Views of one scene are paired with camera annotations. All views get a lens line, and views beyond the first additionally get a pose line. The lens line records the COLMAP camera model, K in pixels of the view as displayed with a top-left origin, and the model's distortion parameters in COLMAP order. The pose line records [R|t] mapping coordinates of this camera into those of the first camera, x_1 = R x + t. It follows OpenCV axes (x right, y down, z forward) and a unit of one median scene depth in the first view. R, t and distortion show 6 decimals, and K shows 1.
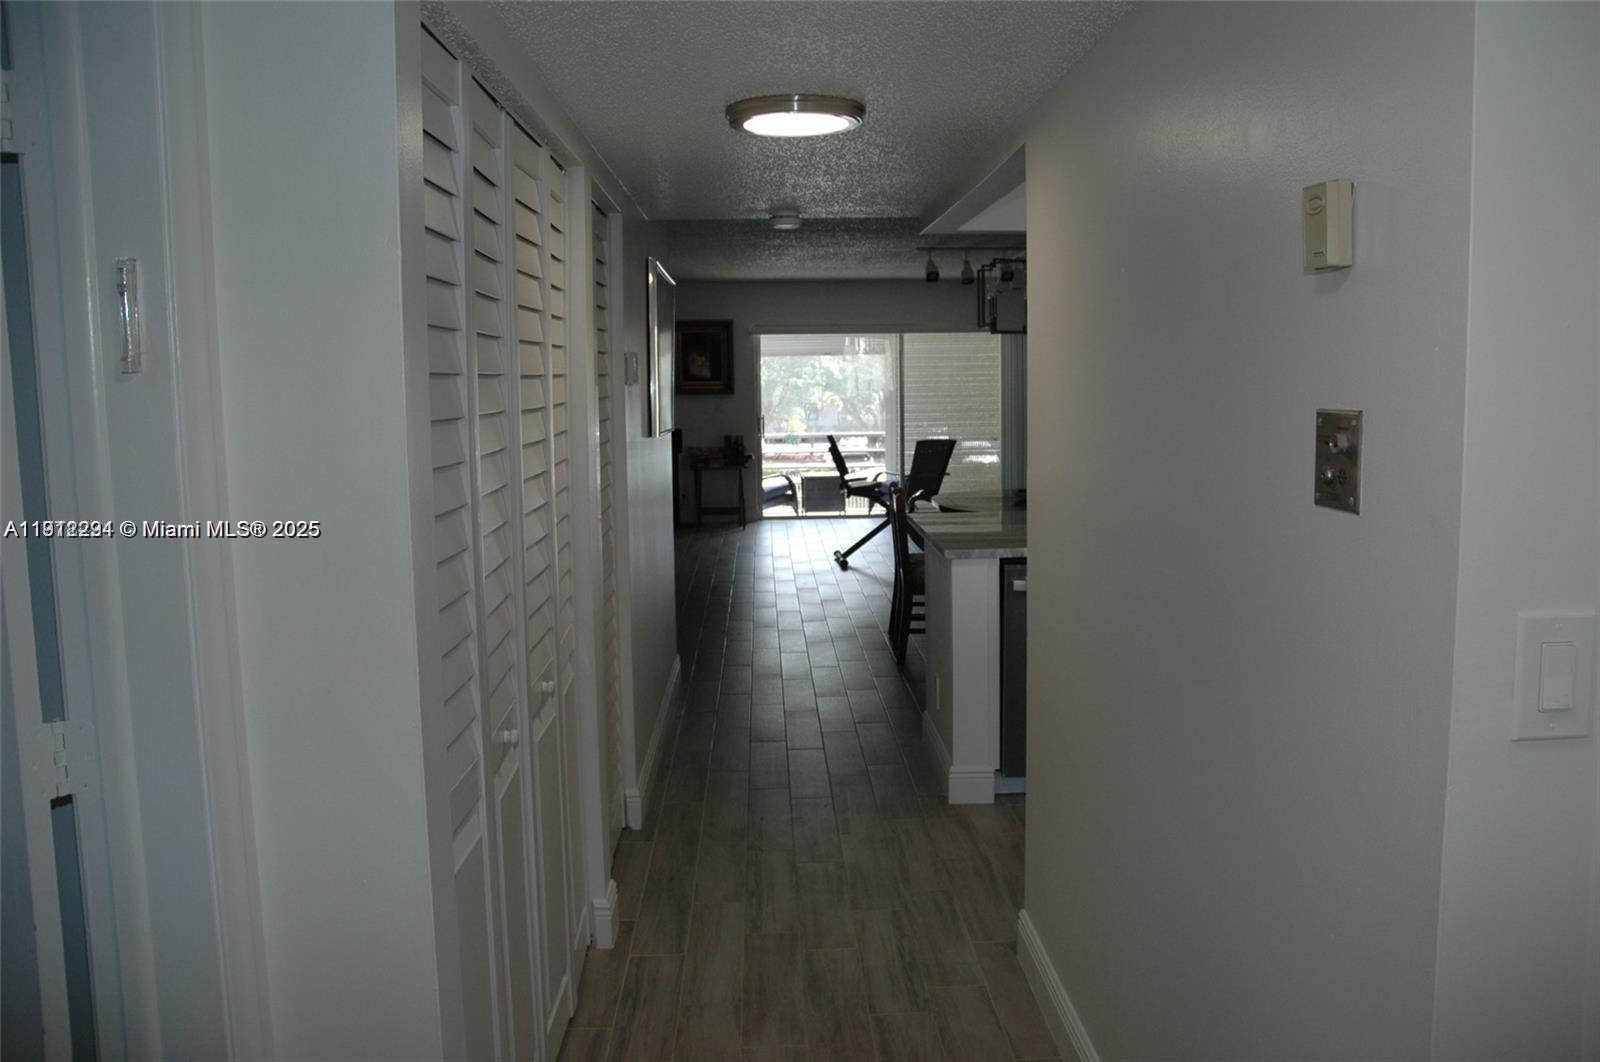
lens RADIAL K [[1267.6, 0, 800.0], [0, 1267.6, 531.0], [0, 0, 1]] dist [-0.156523, 0.187243]
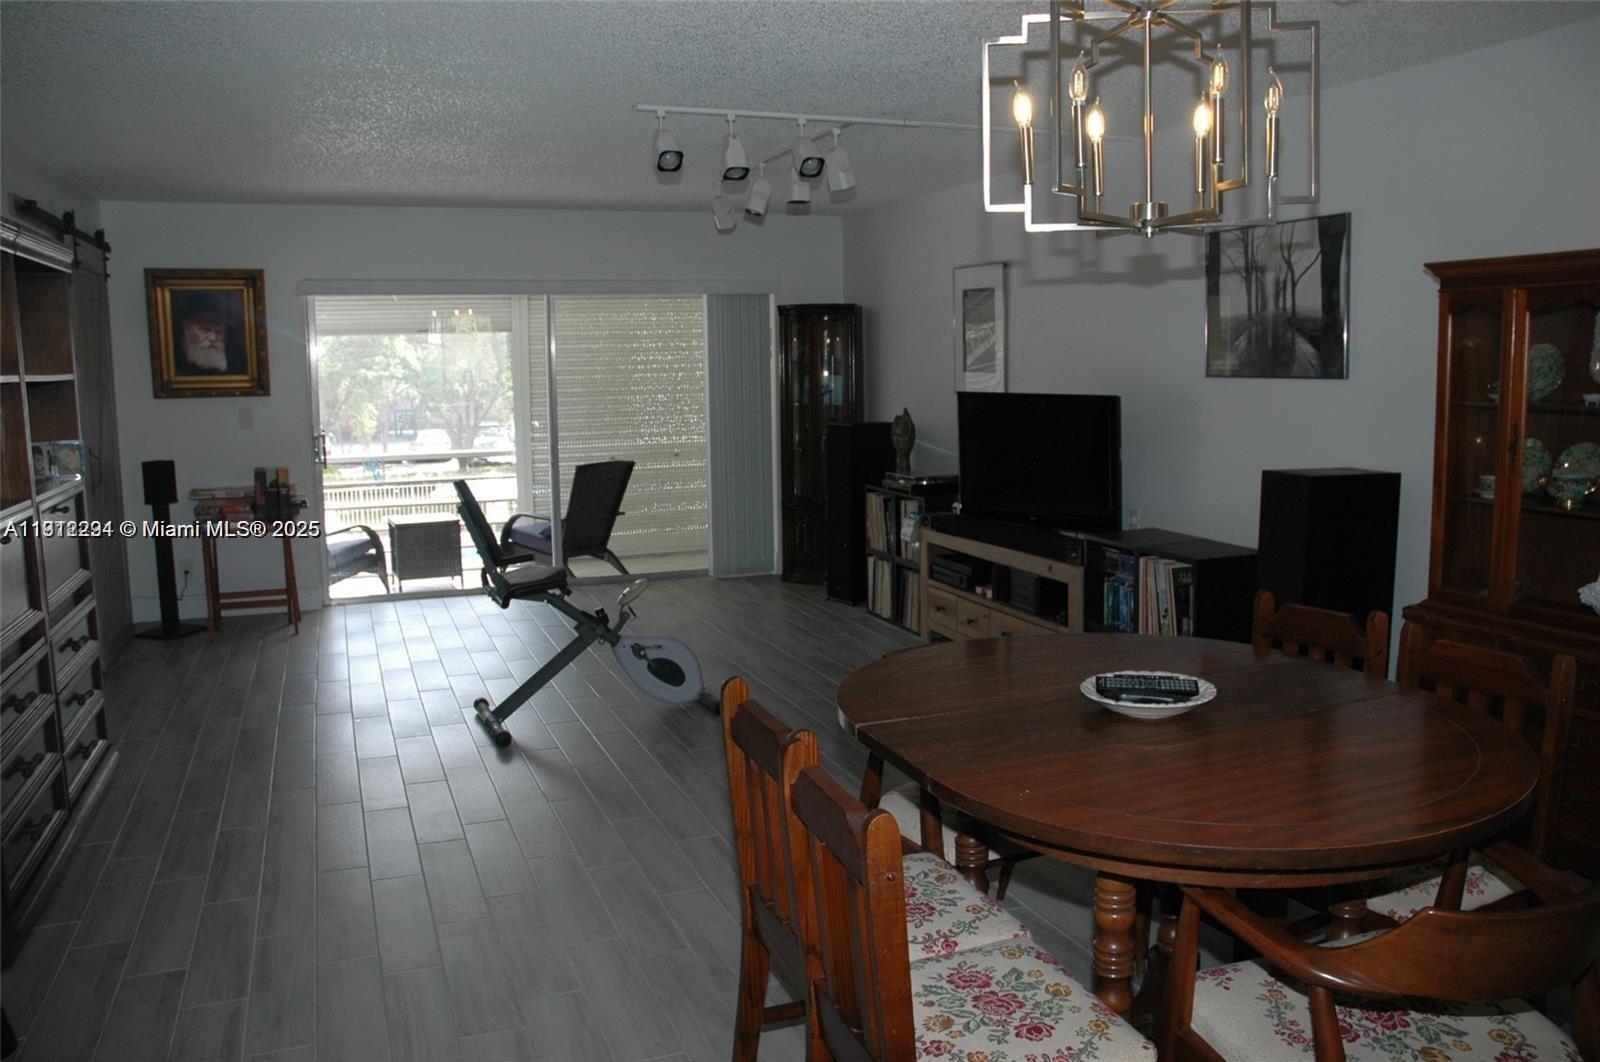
lens RADIAL K [[1267.6, 0, 800.0], [0, 1267.6, 531.0], [0, 0, 1]] dist [-0.156523, 0.187243]
pose [[0.945282, -0.039467, 0.323857, -0.008059], [0.036893, 0.999220, 0.014084, -0.043011], [-0.324160, -0.001366, 0.946001, 0.361092]]
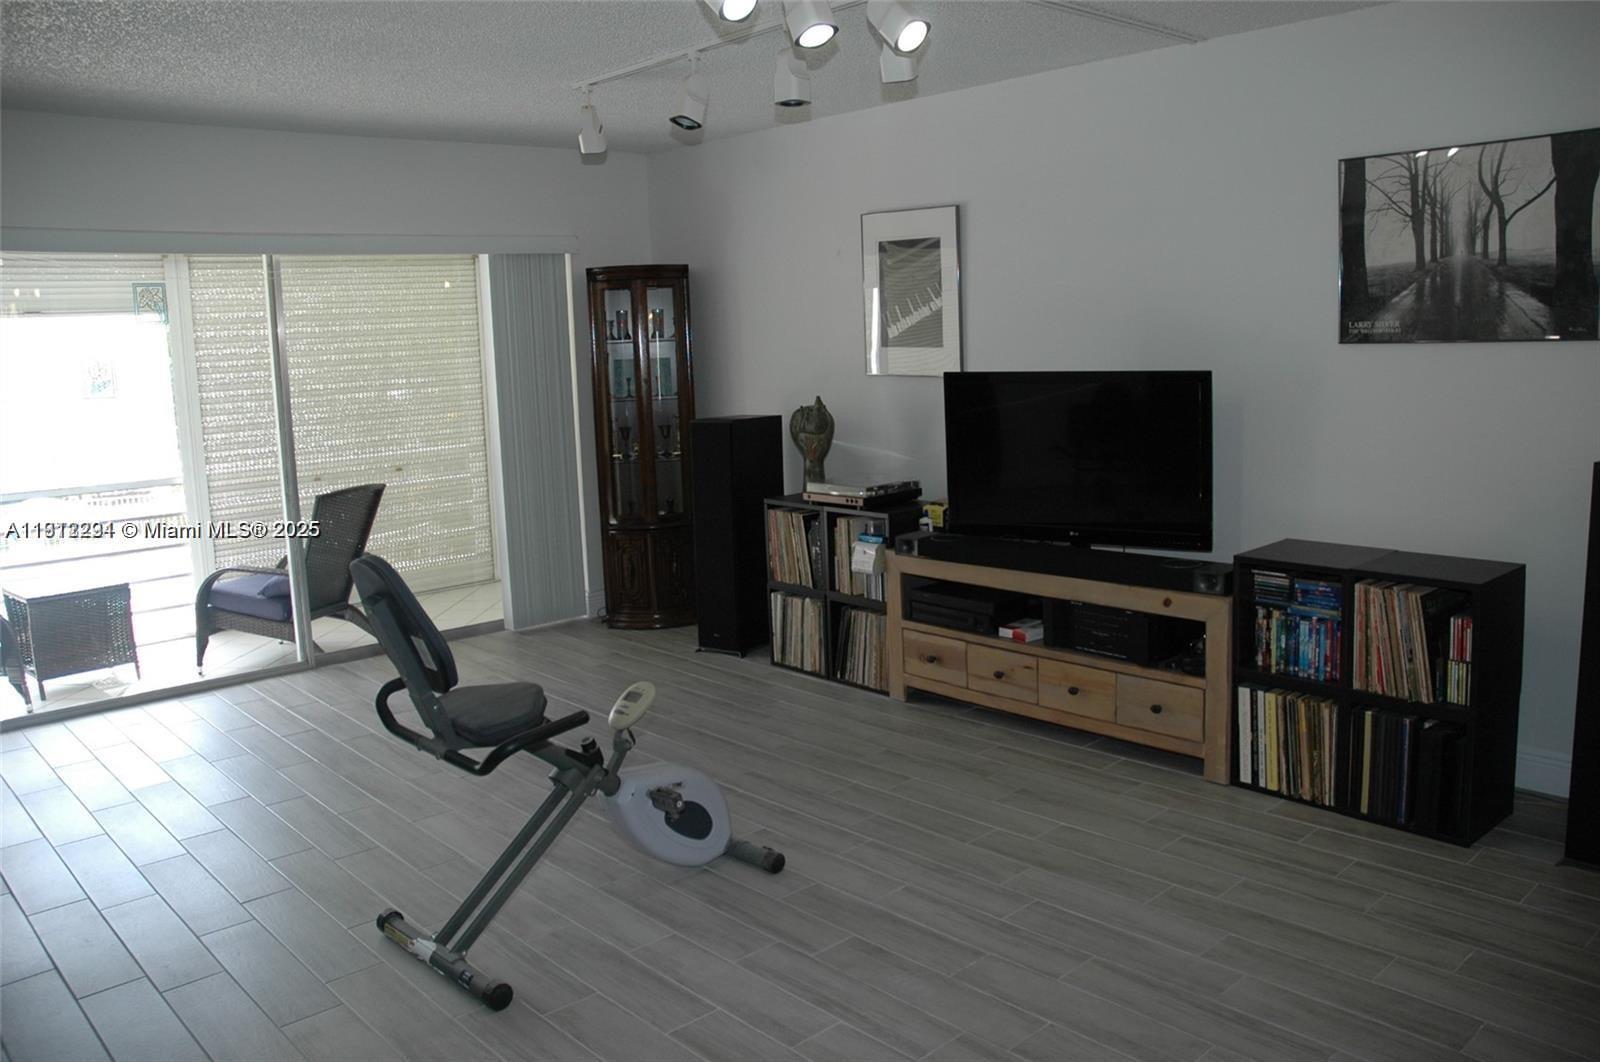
lens RADIAL K [[1300.8, 0, 873.2], [0, 1300.8, 535.2], [0, 0, 1]] dist [-0.169375, 0.215197]
pose [[0.751880, -0.112946, 0.649554, -0.056337], [0.101034, 0.993319, 0.055772, -0.063249], [-0.651513, 0.023693, 0.758267, 0.527829]]
